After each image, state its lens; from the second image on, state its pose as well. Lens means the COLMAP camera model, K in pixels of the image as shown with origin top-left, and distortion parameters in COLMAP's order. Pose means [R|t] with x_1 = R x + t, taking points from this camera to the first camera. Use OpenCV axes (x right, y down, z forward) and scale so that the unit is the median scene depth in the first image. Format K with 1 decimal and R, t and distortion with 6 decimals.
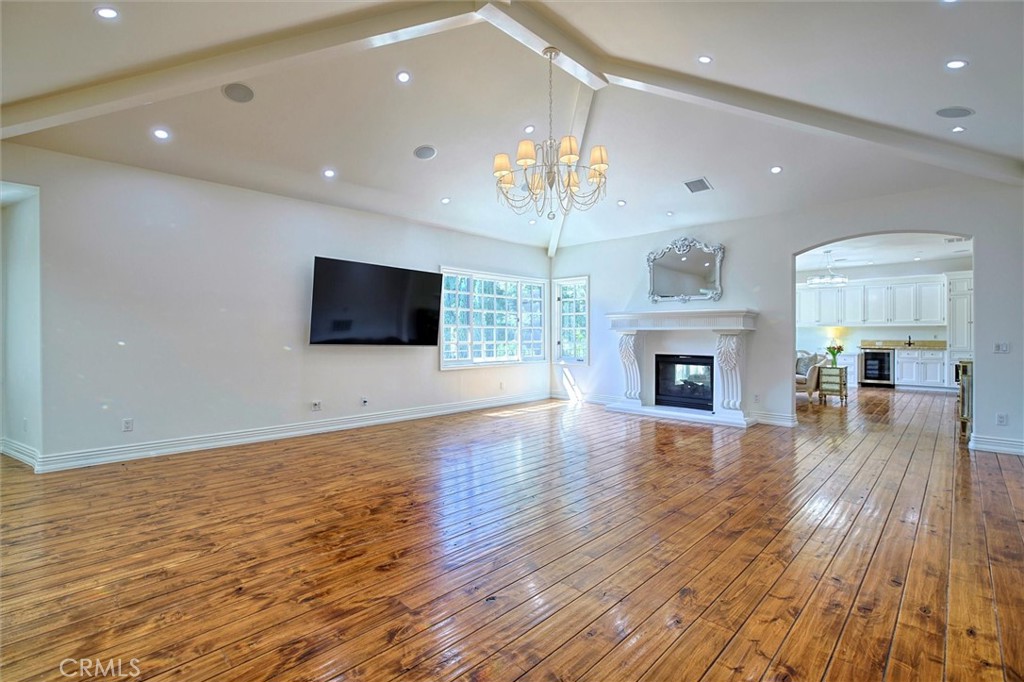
lens RADIAL K [[466.1, 0, 511.7], [0, 466.1, 336.0], [0, 0, 1]] dist [-0.025764, 0.000596]
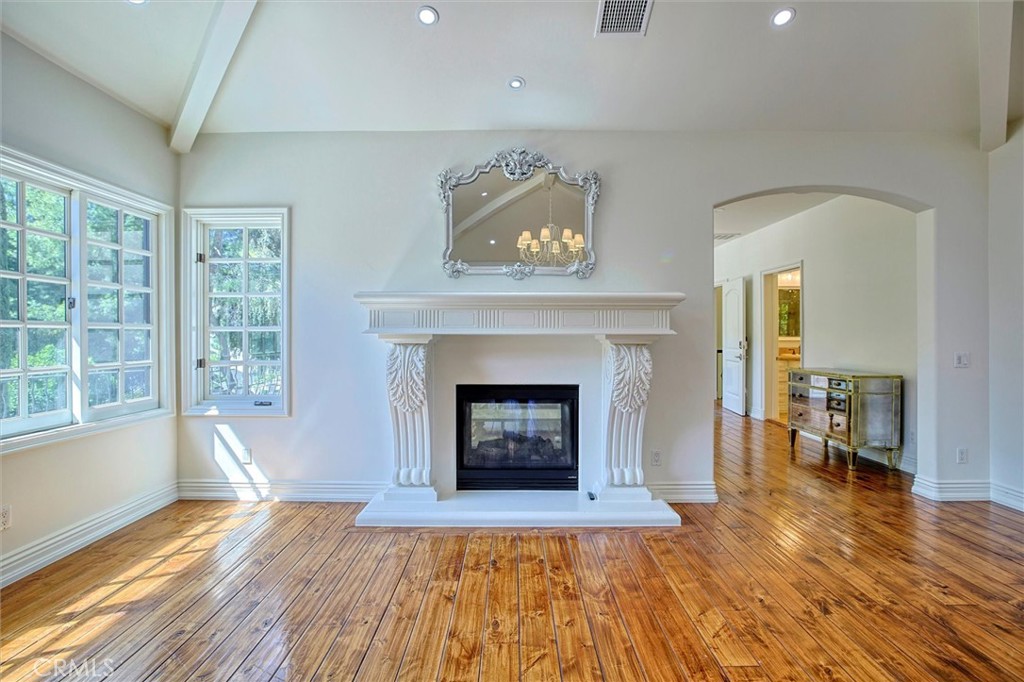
lens RADIAL K [[466.1, 0, 508.5], [0, 466.1, 334.3], [0, 0, 1]] dist [-0.025764, 0.000596]
pose [[0.716291, 0.000120, 0.697802, 0.013176], [0.003032, 0.999990, -0.003284, -0.010510], [-0.697795, 0.004468, 0.716283, 0.617947]]
